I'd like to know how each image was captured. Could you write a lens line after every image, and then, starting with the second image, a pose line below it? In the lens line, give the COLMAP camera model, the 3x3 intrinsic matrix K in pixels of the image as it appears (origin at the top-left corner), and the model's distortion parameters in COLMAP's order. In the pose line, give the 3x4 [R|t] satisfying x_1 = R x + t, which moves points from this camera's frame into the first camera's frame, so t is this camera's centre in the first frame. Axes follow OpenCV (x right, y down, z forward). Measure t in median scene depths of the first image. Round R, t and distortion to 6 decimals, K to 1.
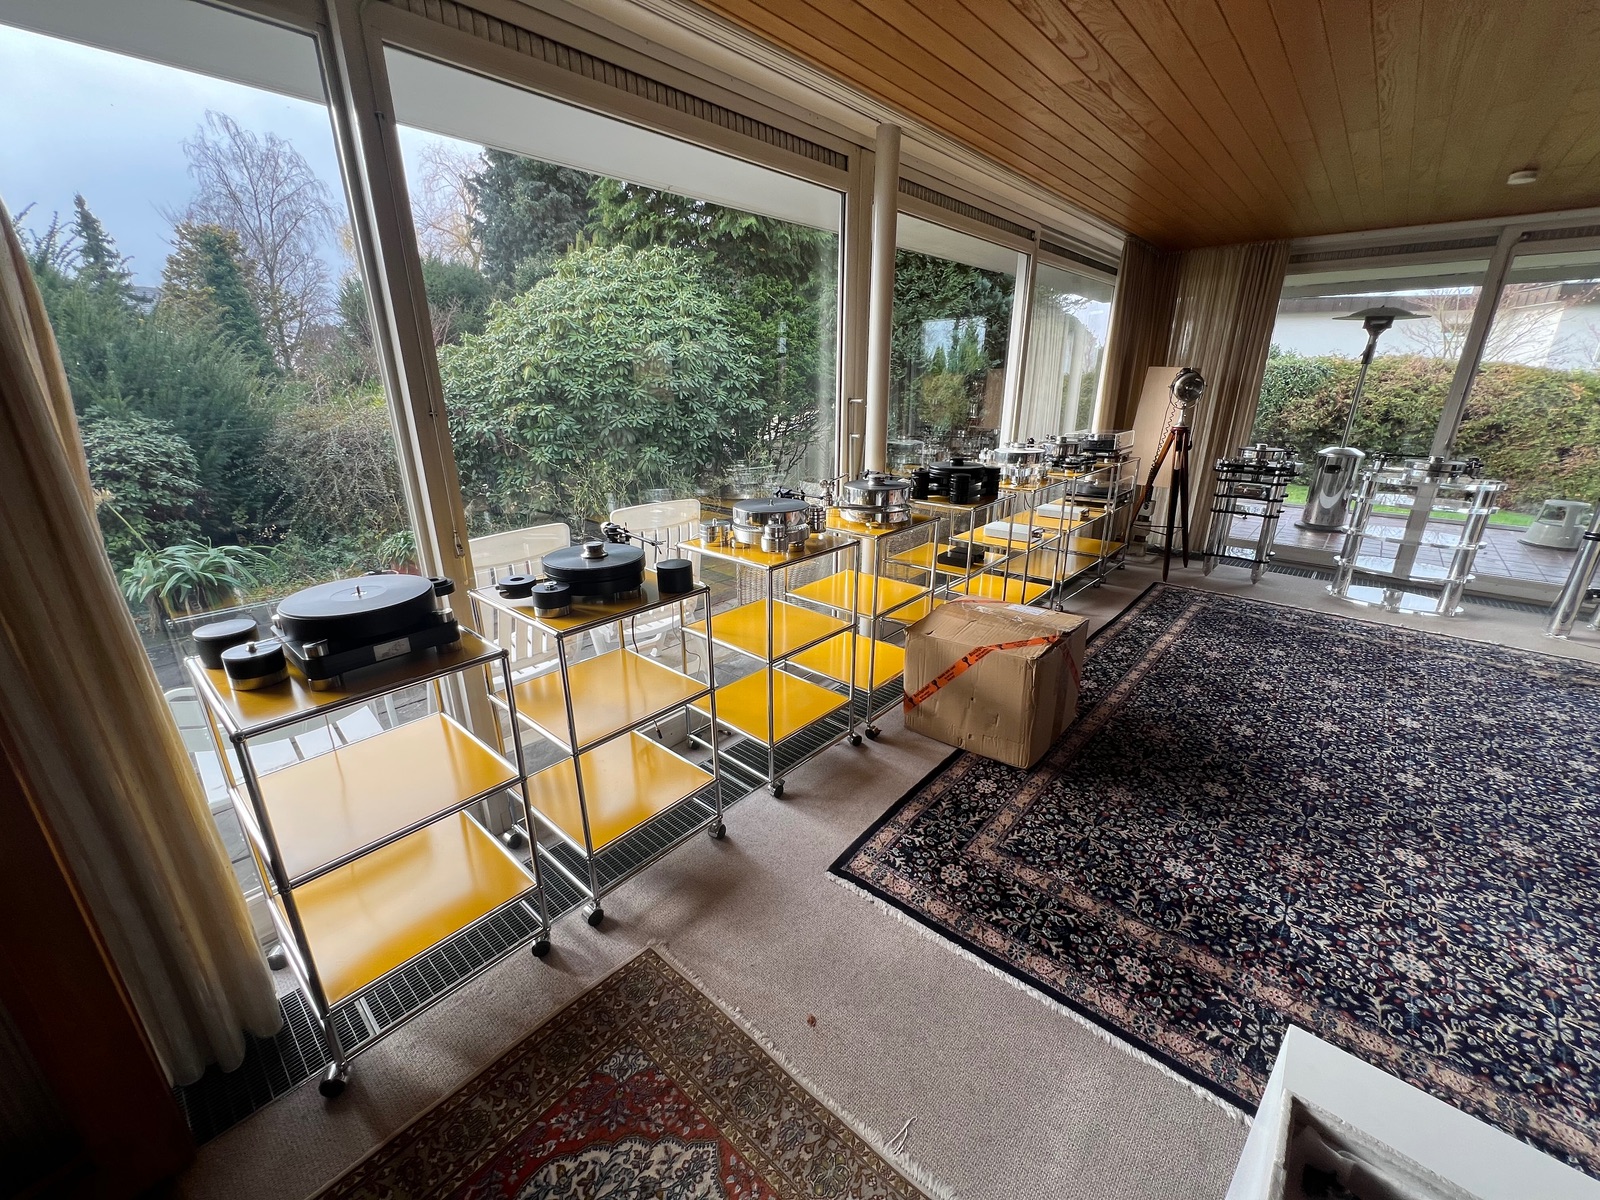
lens RADIAL K [[642.2, 0, 799.6], [0, 642.2, 599.9], [0, 0, 1]] dist [-0.000616, -0.000035]
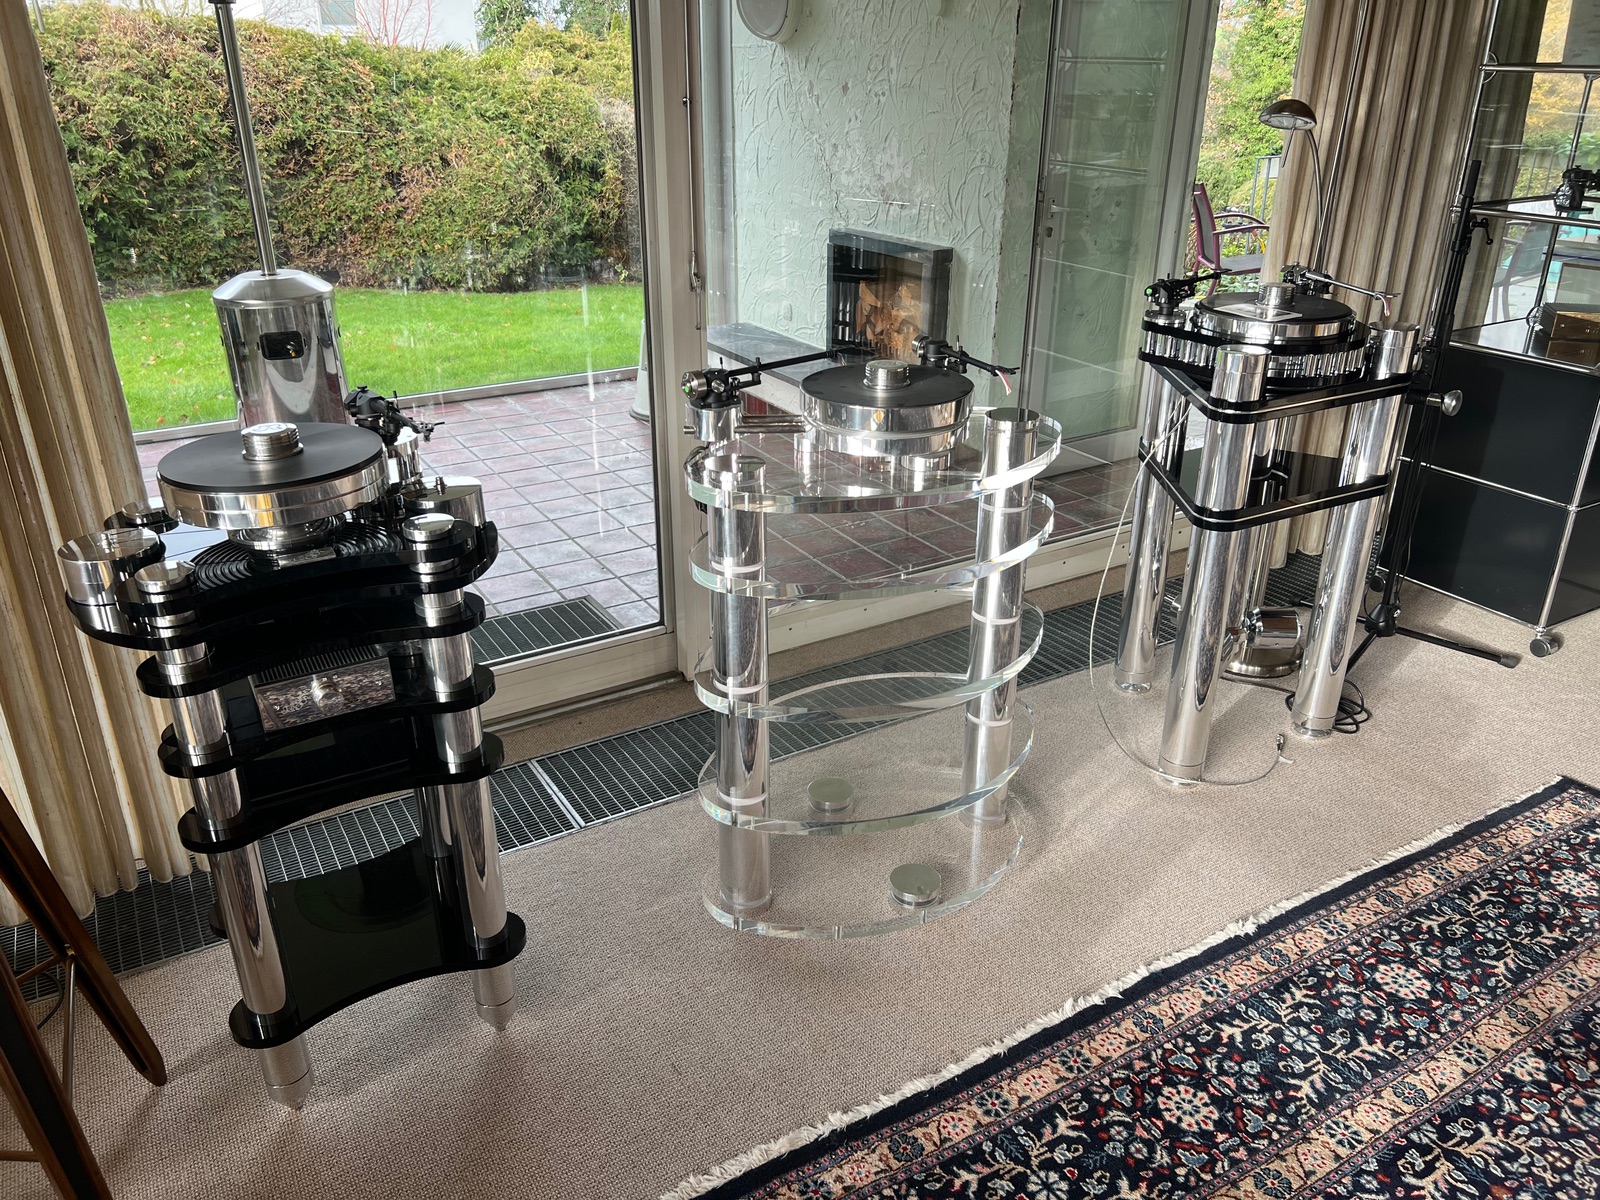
lens RADIAL K [[1210.0, 0, 800.4], [0, 1210.0, 598.2], [0, 0, 1]] dist [-0.003658, -0.001931]
pose [[0.312130, -0.389218, 0.866651, 0.530974], [0.310255, 0.903972, 0.294239, -0.293252], [-0.897952, 0.177042, 0.402913, 0.862860]]
